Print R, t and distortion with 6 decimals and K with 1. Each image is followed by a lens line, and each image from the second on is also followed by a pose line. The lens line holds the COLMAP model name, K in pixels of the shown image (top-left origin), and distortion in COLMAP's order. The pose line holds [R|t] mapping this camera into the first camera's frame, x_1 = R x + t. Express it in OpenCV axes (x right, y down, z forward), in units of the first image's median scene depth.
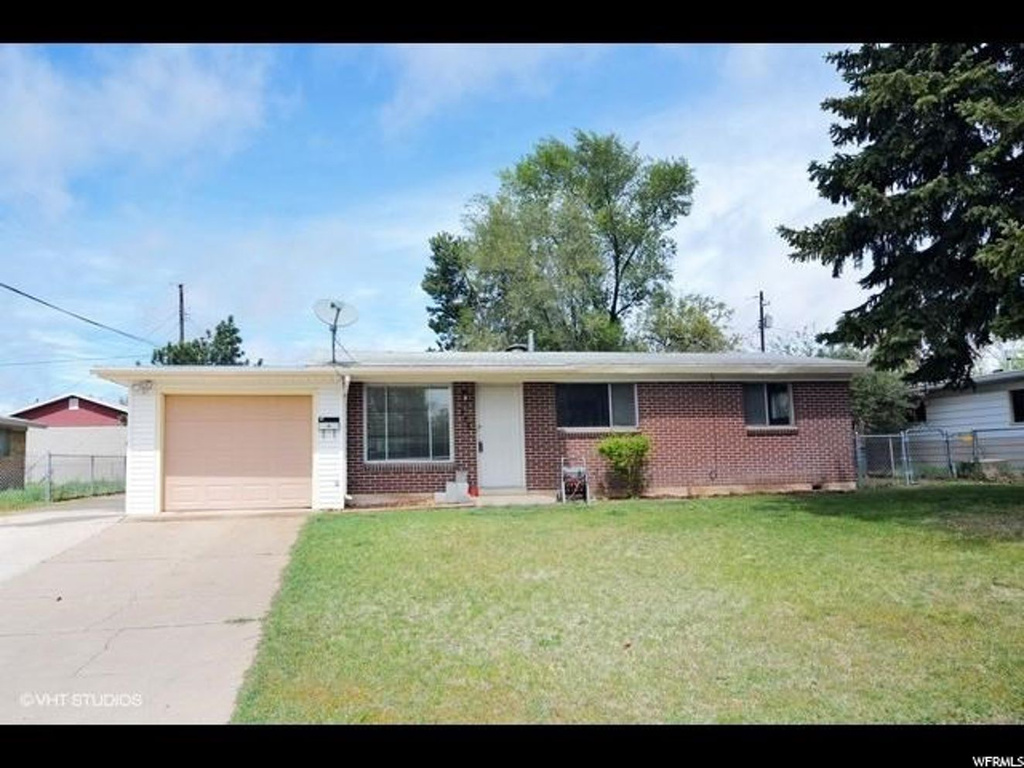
lens RADIAL K [[734.7, 0, 511.5], [0, 734.7, 381.0], [0, 0, 1]] dist [-0.011543, 0.001085]
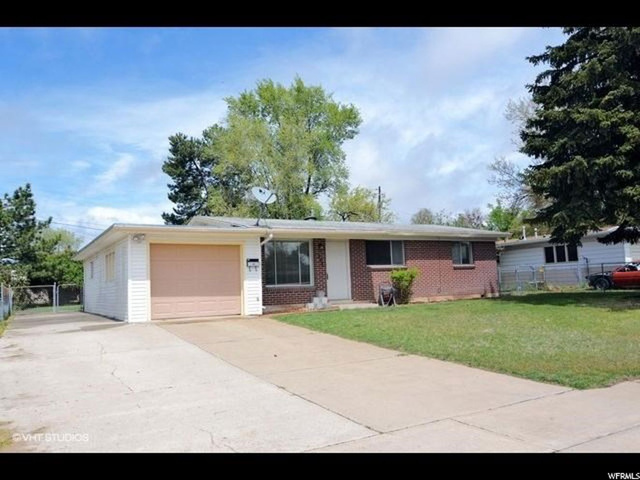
lens RADIAL K [[514.7, 0, 321.1], [0, 514.7, 241.4], [0, 0, 1]] dist [-0.009529, 0.003303]
pose [[0.931582, 0.015320, 0.363208, -0.480637], [-0.018216, 0.999824, 0.004548, 0.002343], [-0.363074, -0.010853, 0.931697, -0.112879]]
